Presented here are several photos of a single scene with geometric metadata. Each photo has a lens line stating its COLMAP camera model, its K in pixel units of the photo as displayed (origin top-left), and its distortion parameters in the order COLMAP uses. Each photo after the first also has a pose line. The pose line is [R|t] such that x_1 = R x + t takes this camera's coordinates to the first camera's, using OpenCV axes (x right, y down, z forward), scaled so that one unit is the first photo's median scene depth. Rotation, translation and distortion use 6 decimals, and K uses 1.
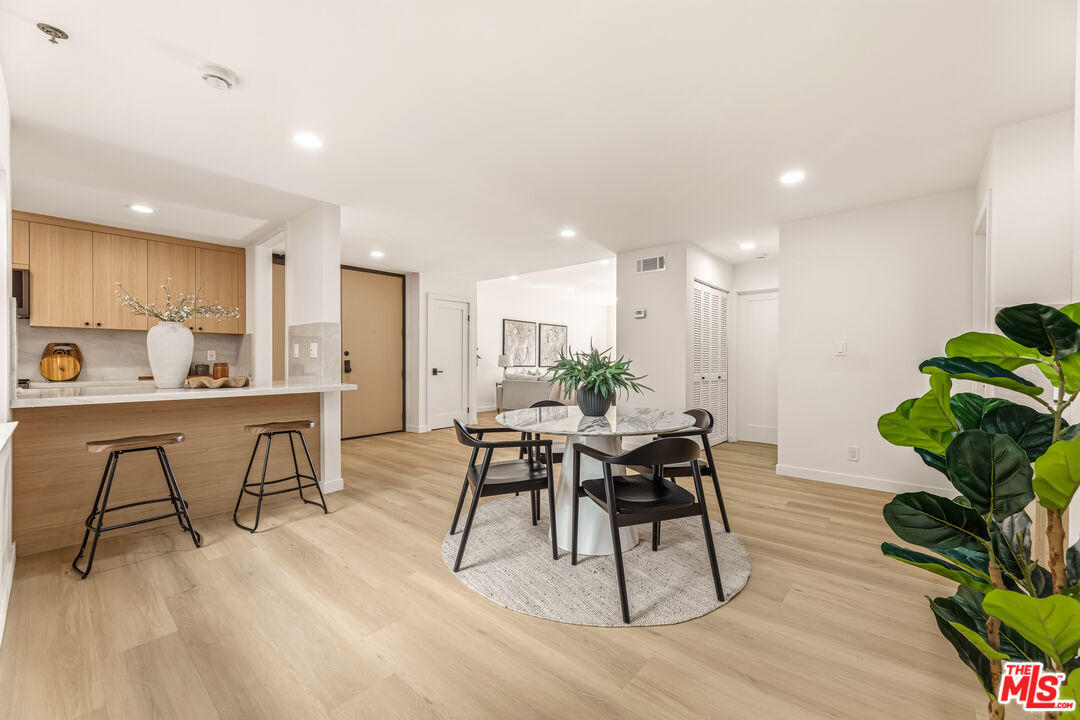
lens RADIAL K [[433.9, 0, 546.4], [0, 433.9, 360.2], [0, 0, 1]] dist [0.002944, 0.000380]
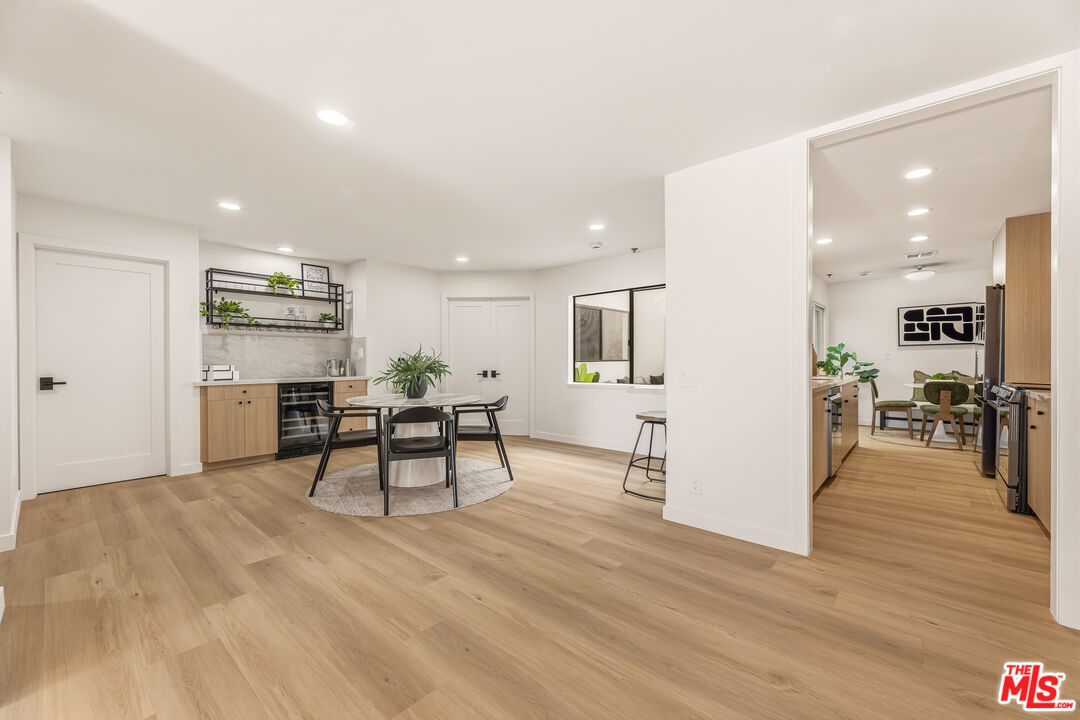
lens RADIAL K [[430.5, 0, 540.0], [0, 430.5, 360.0], [0, 0, 1]] dist [0.001154, 0.000122]
pose [[-0.999978, -0.000755, 0.006659, -0.212782], [-0.000735, 0.999995, 0.002966, -0.004863], [-0.006662, 0.002961, -0.999973, 1.619697]]
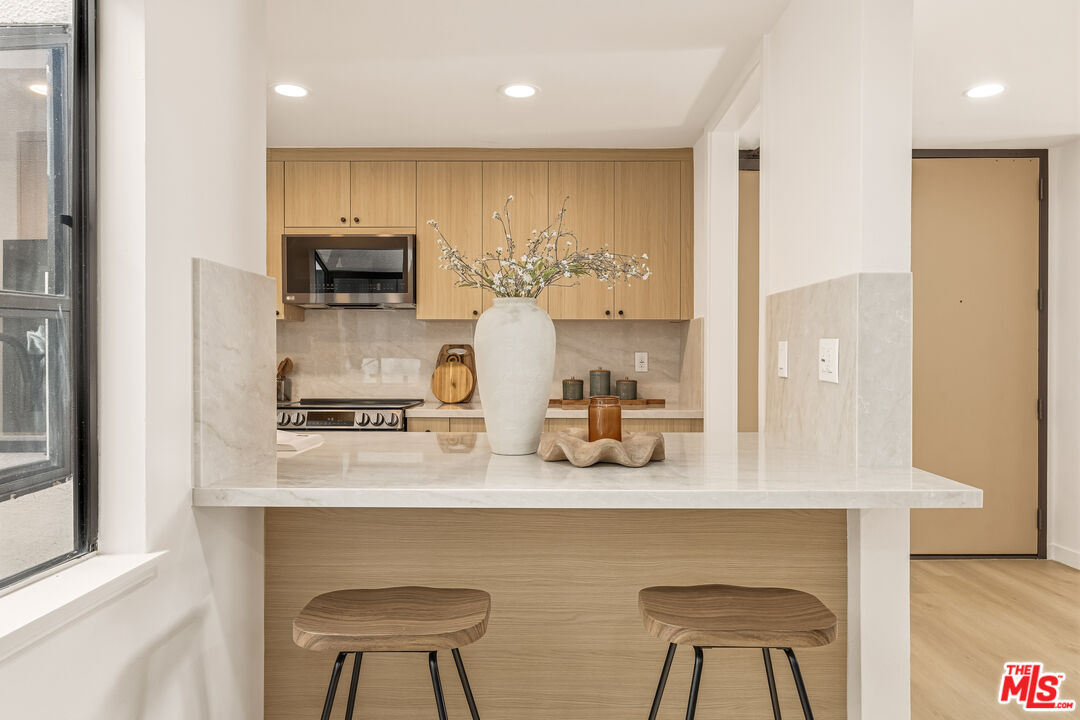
lens RADIAL K [[685.3, 0, 545.3], [0, 685.3, 358.8], [0, 0, 1]] dist [-0.001373, 0.000019]
pose [[0.650329, 0.005614, -0.759632, -0.247604], [-0.001797, 0.999981, 0.005851, -0.023936], [0.759650, -0.002440, 0.650327, 0.437032]]
